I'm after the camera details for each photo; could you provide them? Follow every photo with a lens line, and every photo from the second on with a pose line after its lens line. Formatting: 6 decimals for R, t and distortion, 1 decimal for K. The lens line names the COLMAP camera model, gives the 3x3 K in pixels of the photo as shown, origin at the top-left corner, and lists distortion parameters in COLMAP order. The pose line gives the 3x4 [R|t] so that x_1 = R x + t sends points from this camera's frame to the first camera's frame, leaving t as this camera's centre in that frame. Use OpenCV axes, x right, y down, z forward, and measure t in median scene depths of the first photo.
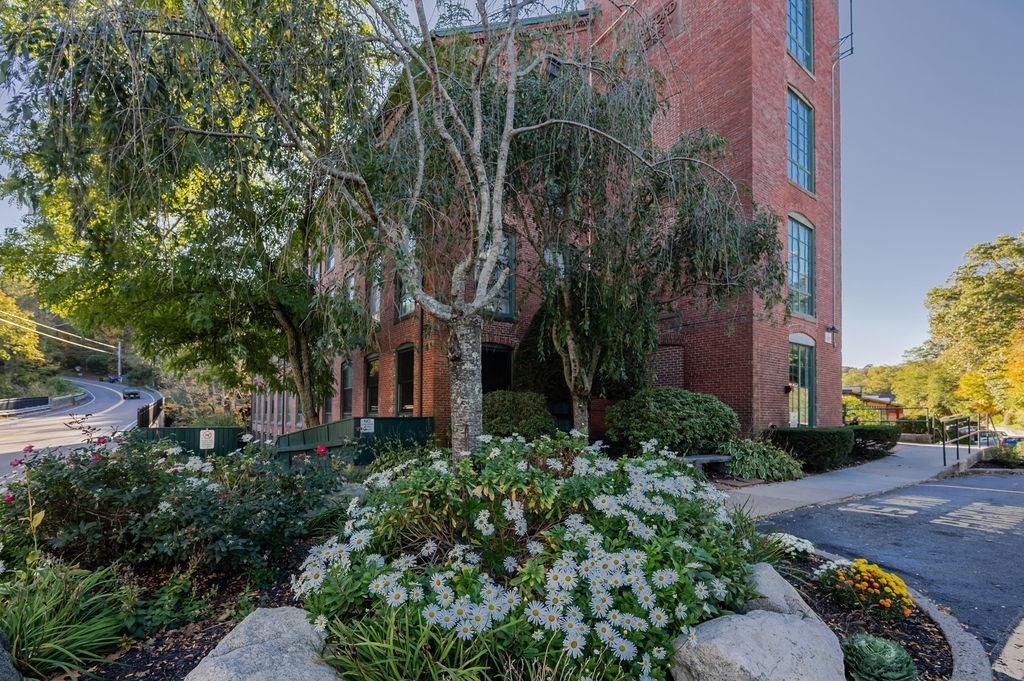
lens RADIAL K [[479.3, 0, 514.9], [0, 479.3, 380.6], [0, 0, 1]] dist [-0.003683, -0.000448]
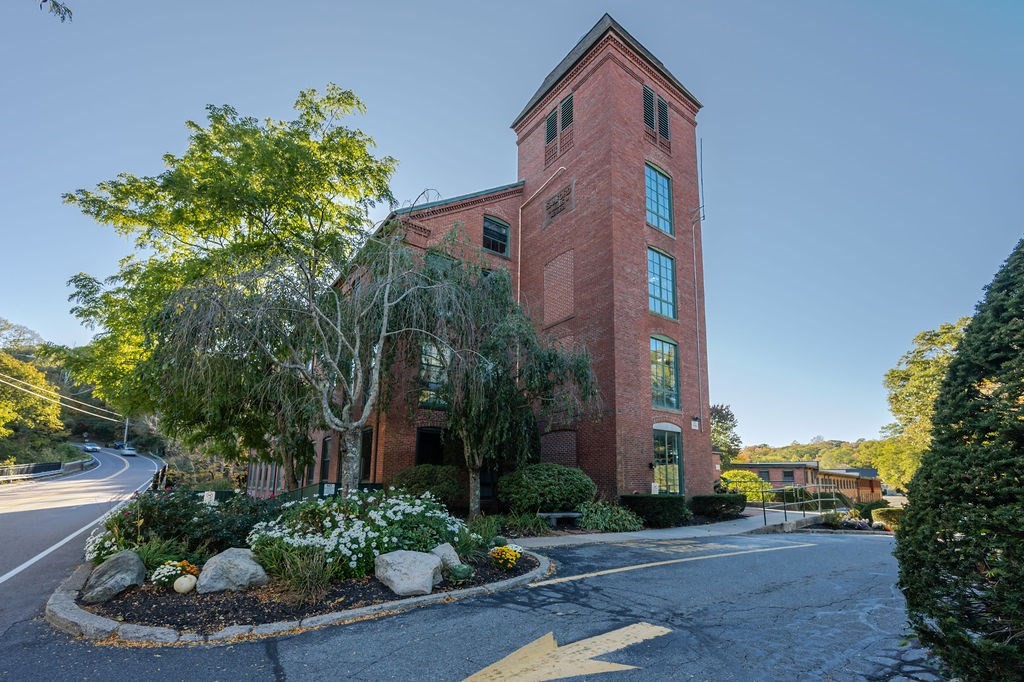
lens RADIAL K [[464.7, 0, 515.8], [0, 464.7, 389.4], [0, 0, 1]] dist [-0.005320, -0.000706]
pose [[0.999869, 0.012931, 0.009696, 0.155582], [-0.011547, 0.991275, -0.131302, -0.014808], [-0.011310, 0.131173, 0.991295, -0.263537]]
